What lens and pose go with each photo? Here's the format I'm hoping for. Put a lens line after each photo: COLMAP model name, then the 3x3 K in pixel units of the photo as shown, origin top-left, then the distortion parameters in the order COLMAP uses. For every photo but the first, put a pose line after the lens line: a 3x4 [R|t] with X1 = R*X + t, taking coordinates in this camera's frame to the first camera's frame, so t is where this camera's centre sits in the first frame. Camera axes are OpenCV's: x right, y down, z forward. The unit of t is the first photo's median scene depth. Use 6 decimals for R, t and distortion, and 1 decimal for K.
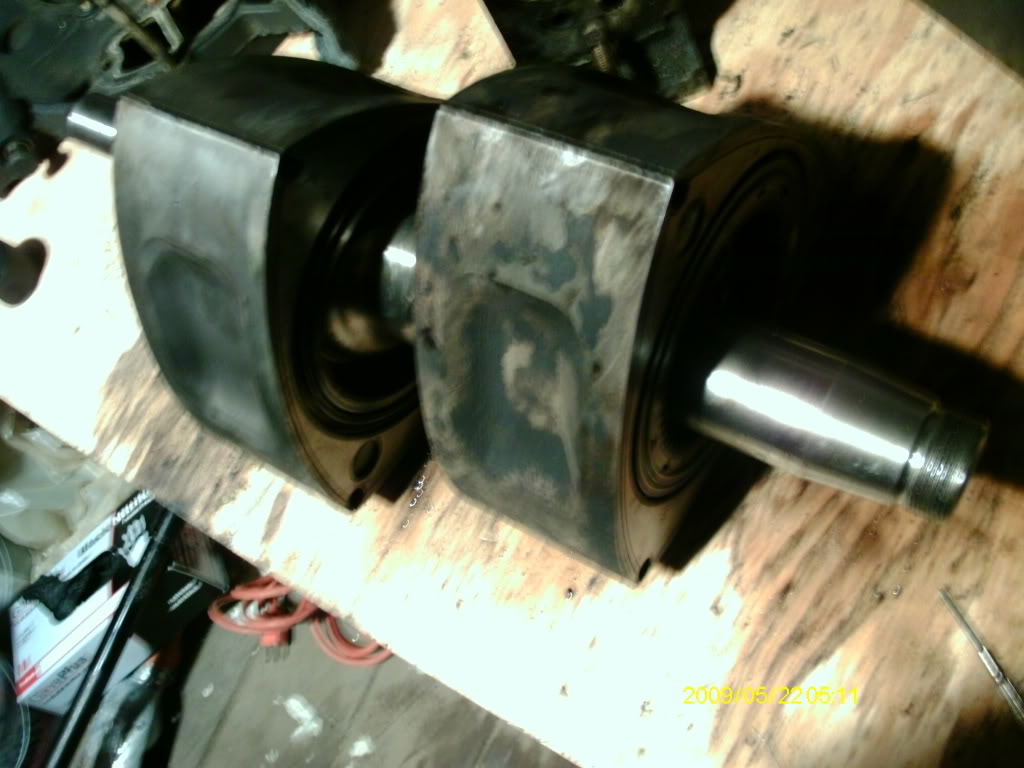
lens RADIAL K [[1200.3, 0, 509.8], [0, 1200.3, 390.5], [0, 0, 1]] dist [-0.103572, 0.000000]
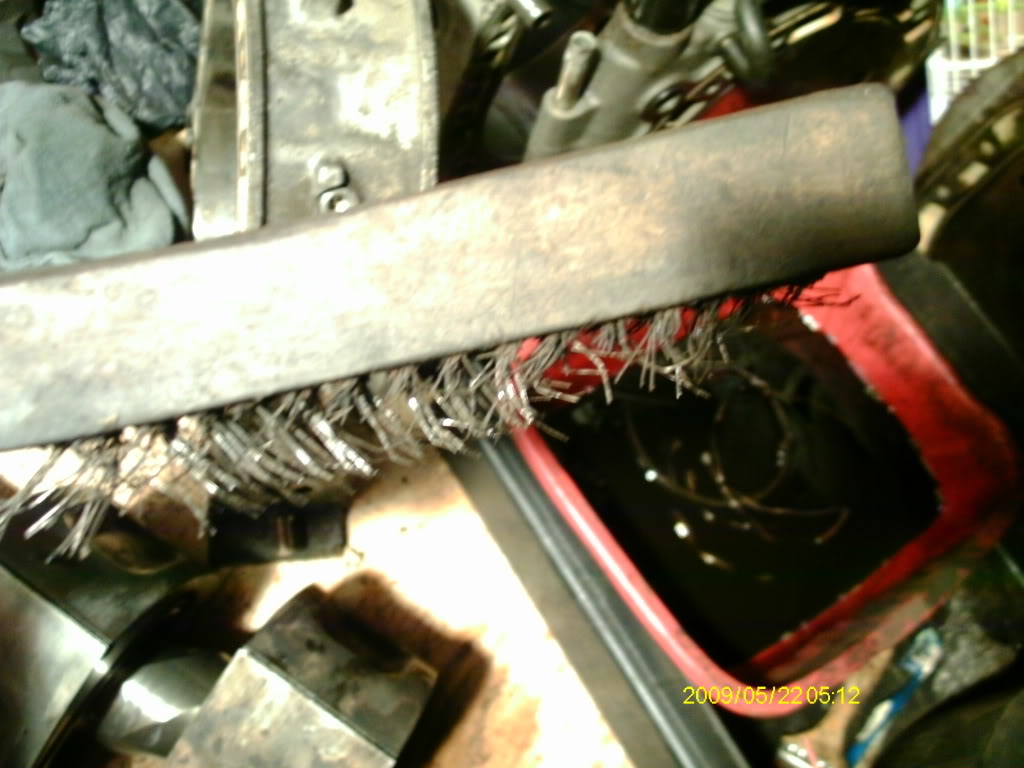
lens RADIAL K [[1200.3, 0, 503.9], [0, 1200.3, 381.5], [0, 0, 1]] dist [-0.103572, 0.000000]
pose [[0.814775, 0.288952, 0.502641, -0.451828], [-0.236209, 0.957181, -0.167361, -0.285743], [-0.529478, 0.017633, 0.848140, -0.266391]]
